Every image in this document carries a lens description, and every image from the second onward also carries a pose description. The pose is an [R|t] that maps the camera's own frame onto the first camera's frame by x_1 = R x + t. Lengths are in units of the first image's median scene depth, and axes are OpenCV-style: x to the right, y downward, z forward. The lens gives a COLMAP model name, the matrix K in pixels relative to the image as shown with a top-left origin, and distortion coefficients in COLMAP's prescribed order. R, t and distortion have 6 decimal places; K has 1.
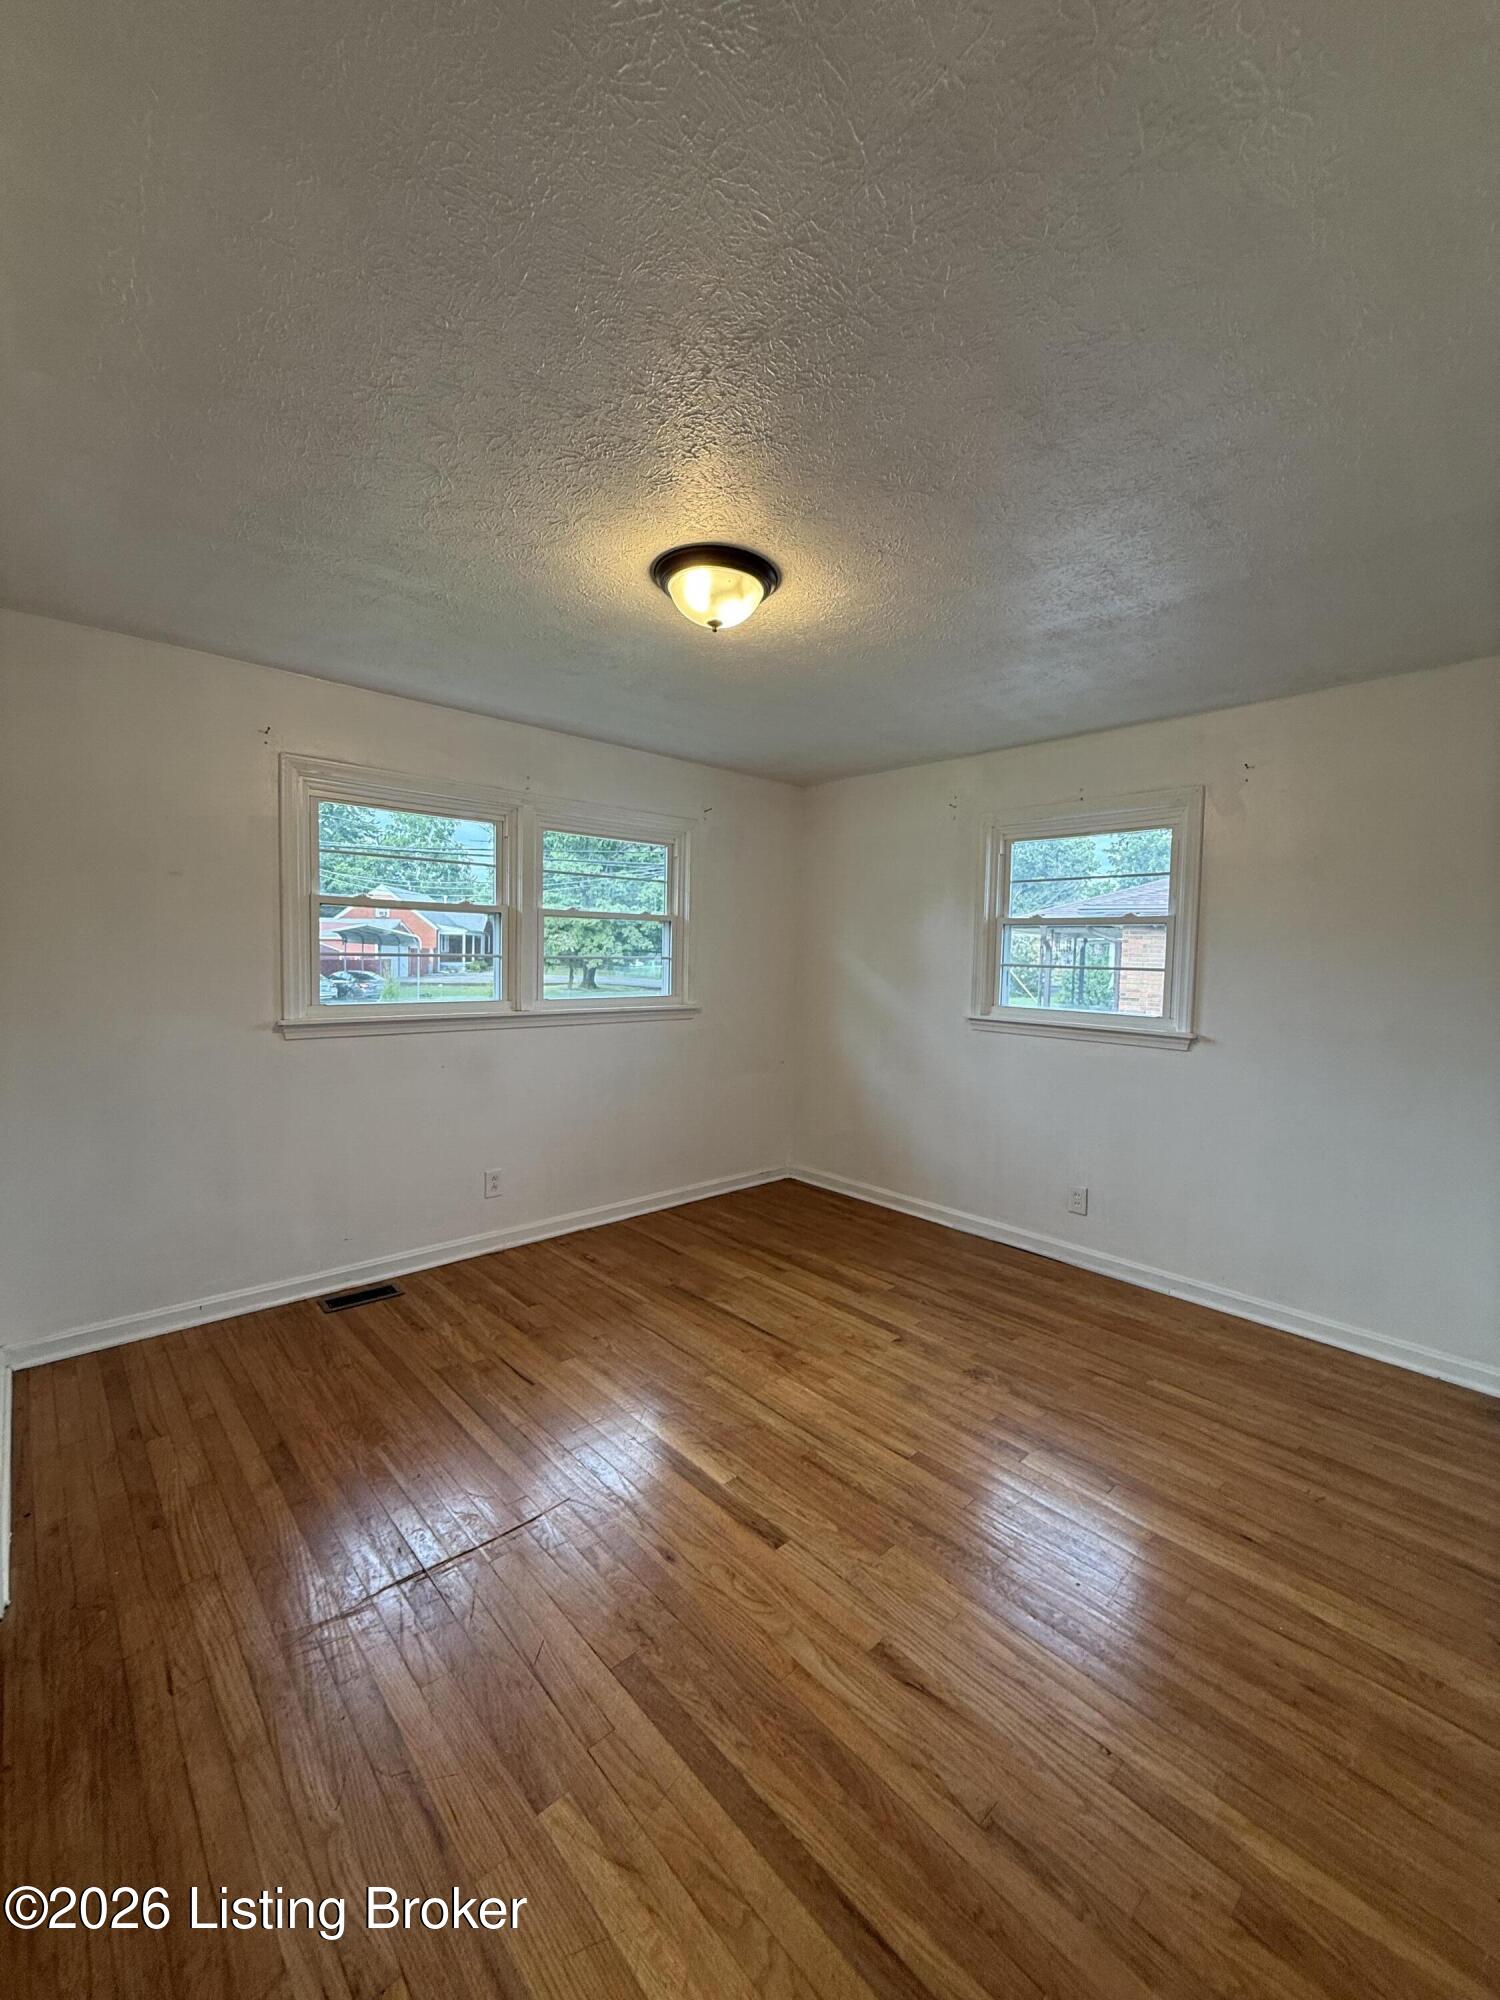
lens RADIAL K [[797.6, 0, 743.0], [0, 797.6, 992.6], [0, 0, 1]] dist [-0.000516, 0.001655]
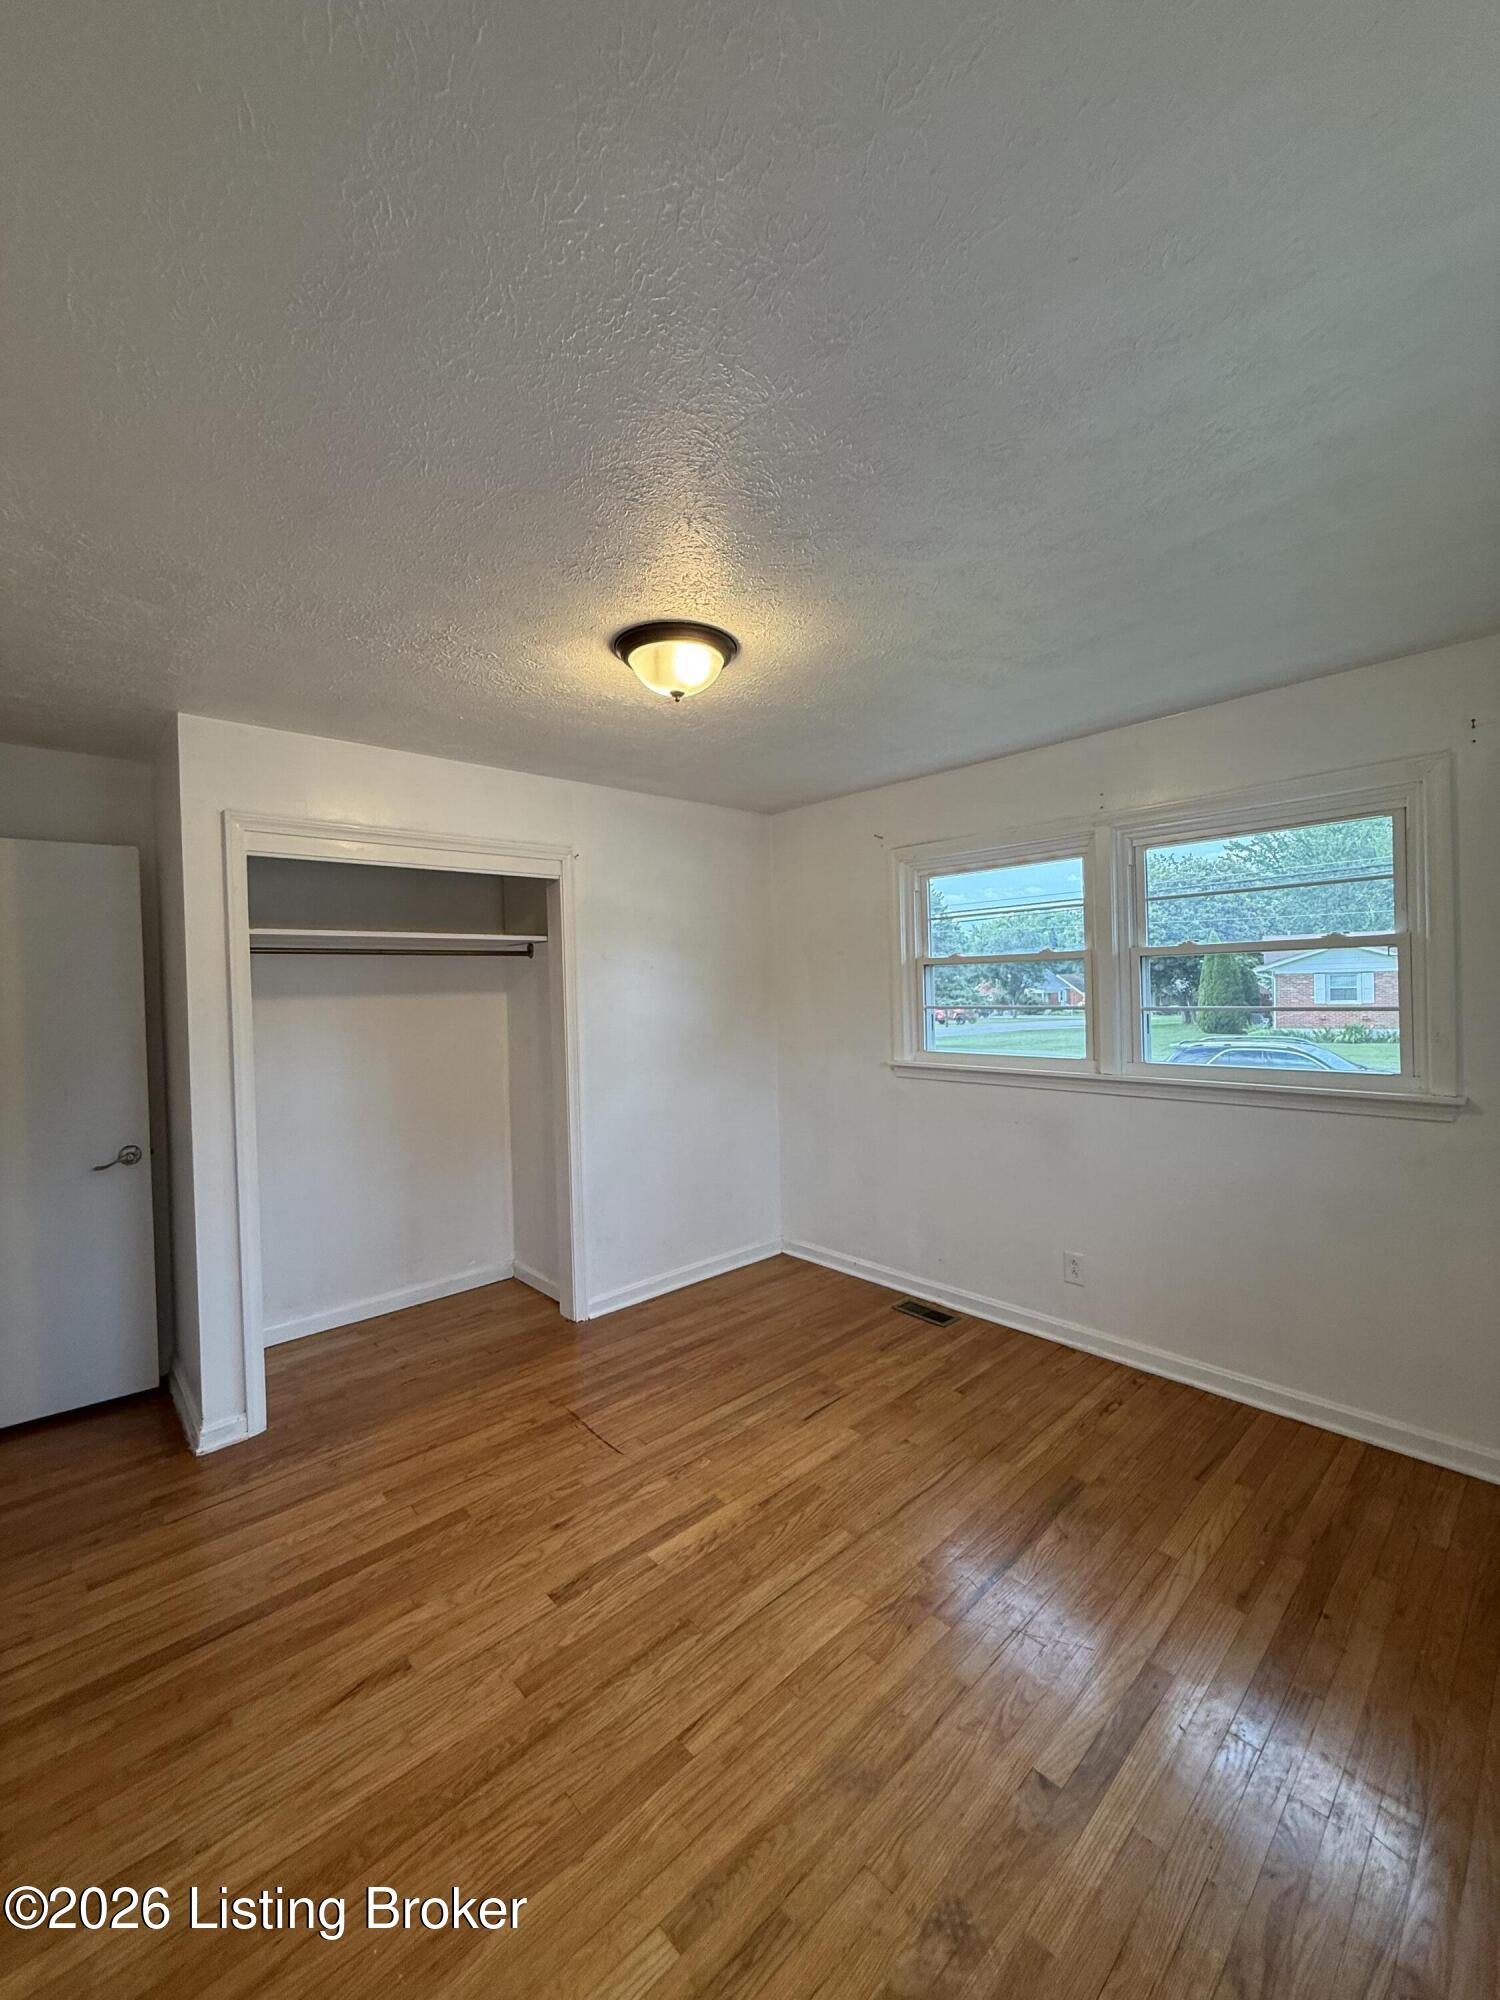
lens RADIAL K [[797.6, 0, 752.0], [0, 797.6, 994.9], [0, 0, 1]] dist [-0.000516, 0.001655]
pose [[0.004657, -0.008390, -0.999954, 0.650147], [-0.022497, 0.999711, -0.008492, -0.052080], [0.999736, 0.022535, 0.004467, 0.737573]]
